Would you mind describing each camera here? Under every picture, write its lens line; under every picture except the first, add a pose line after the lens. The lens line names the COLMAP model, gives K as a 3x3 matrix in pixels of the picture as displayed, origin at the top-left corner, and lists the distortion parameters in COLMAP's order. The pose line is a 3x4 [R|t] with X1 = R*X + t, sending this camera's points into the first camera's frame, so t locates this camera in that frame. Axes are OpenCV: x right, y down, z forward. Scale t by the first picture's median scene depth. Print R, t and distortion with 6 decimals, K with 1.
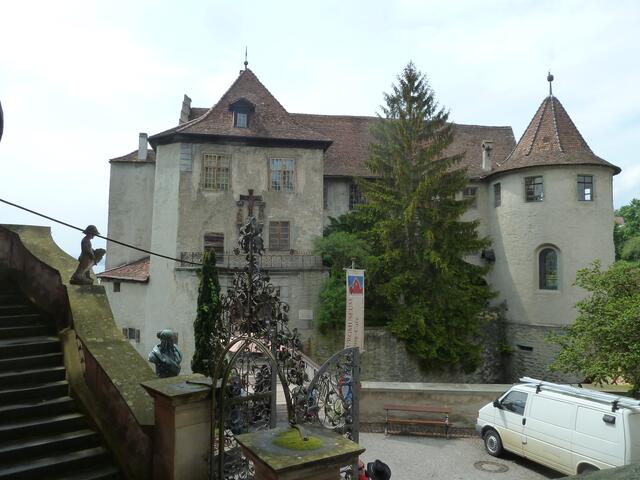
lens RADIAL K [[480.6, 0, 318.5], [0, 480.6, 240.0], [0, 0, 1]] dist [-0.032331, 0.007353]
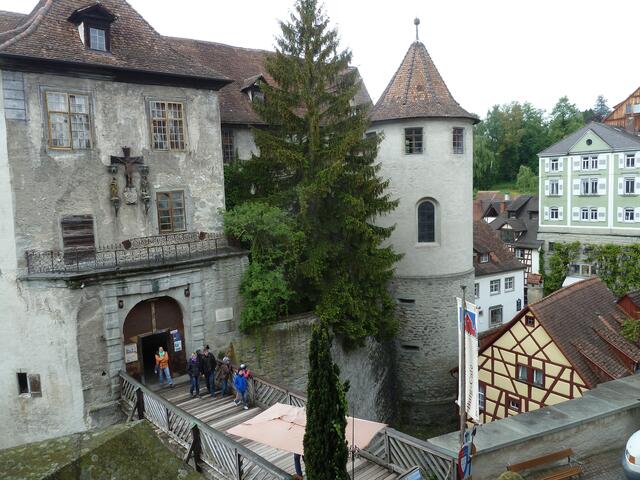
lens RADIAL K [[480.6, 0, 321.0], [0, 480.6, 238.9], [0, 0, 1]] dist [-0.032331, 0.007353]
pose [[0.873746, -0.093298, 0.477350, -0.233998], [0.020713, 0.987677, 0.155129, -0.076446], [-0.485940, -0.125656, 0.864912, 0.260401]]
